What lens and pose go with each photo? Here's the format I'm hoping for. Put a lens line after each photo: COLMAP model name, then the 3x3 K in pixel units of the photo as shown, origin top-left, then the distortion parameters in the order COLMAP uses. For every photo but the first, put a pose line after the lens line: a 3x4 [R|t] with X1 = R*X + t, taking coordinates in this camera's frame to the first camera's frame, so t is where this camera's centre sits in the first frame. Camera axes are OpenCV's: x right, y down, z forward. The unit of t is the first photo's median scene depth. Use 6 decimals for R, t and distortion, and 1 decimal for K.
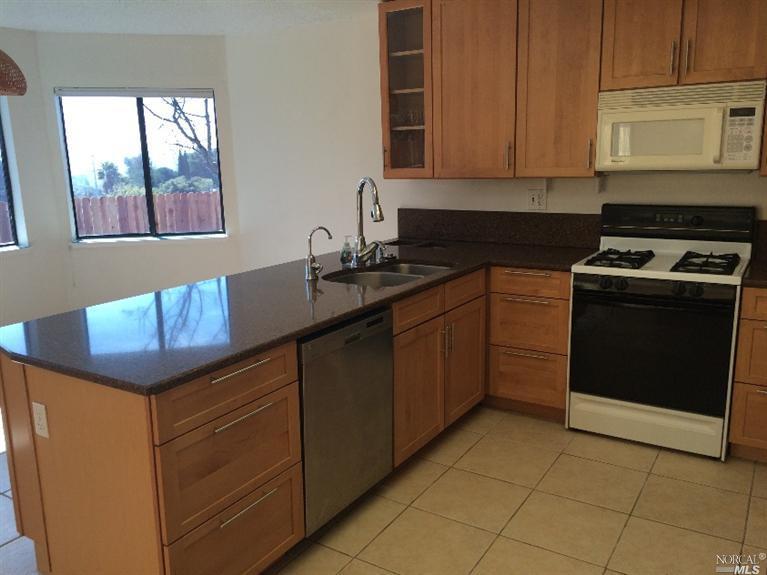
lens RADIAL K [[662.2, 0, 390.9], [0, 662.2, 283.0], [0, 0, 1]] dist [0.064041, -0.094240]
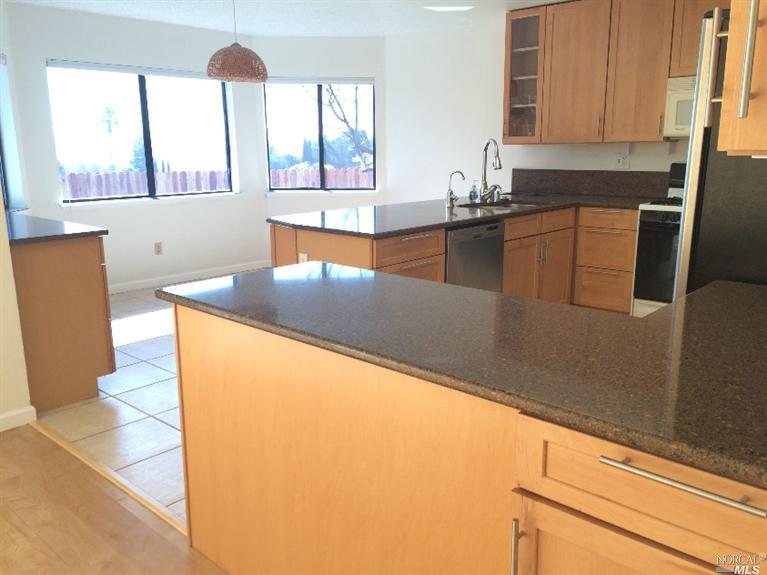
lens RADIAL K [[662.2, 0, 379.5], [0, 662.2, 283.0], [0, 0, 1]] dist [0.064041, -0.094240]
pose [[0.982078, 0.052213, -0.181098, 0.002846], [-0.049334, 0.998575, 0.020367, 0.121724], [0.181903, -0.011068, 0.983254, -0.414869]]
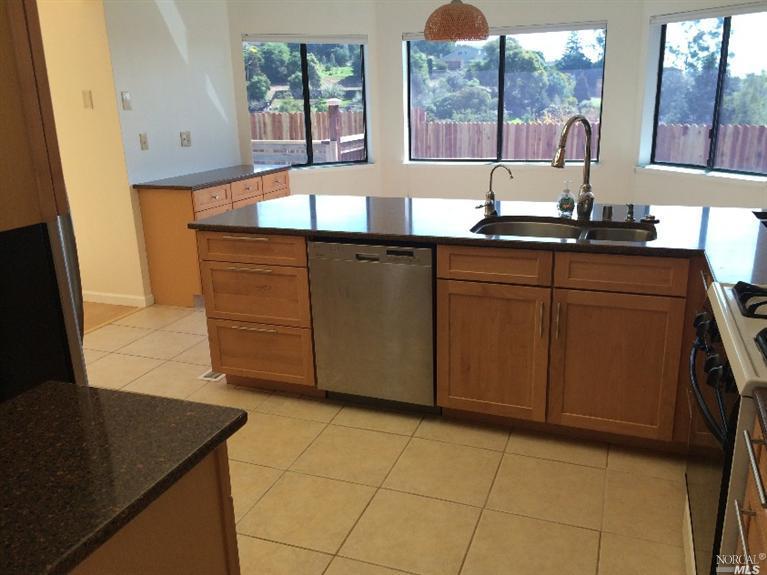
lens RADIAL K [[662.2, 0, 388.0], [0, 662.2, 291.9], [0, 0, 1]] dist [0.064041, -0.094240]
pose [[0.208522, 0.304409, -0.929437, 0.708698], [-0.177979, 0.946270, 0.269992, -0.120387], [0.961687, 0.109121, 0.251496, 0.517513]]
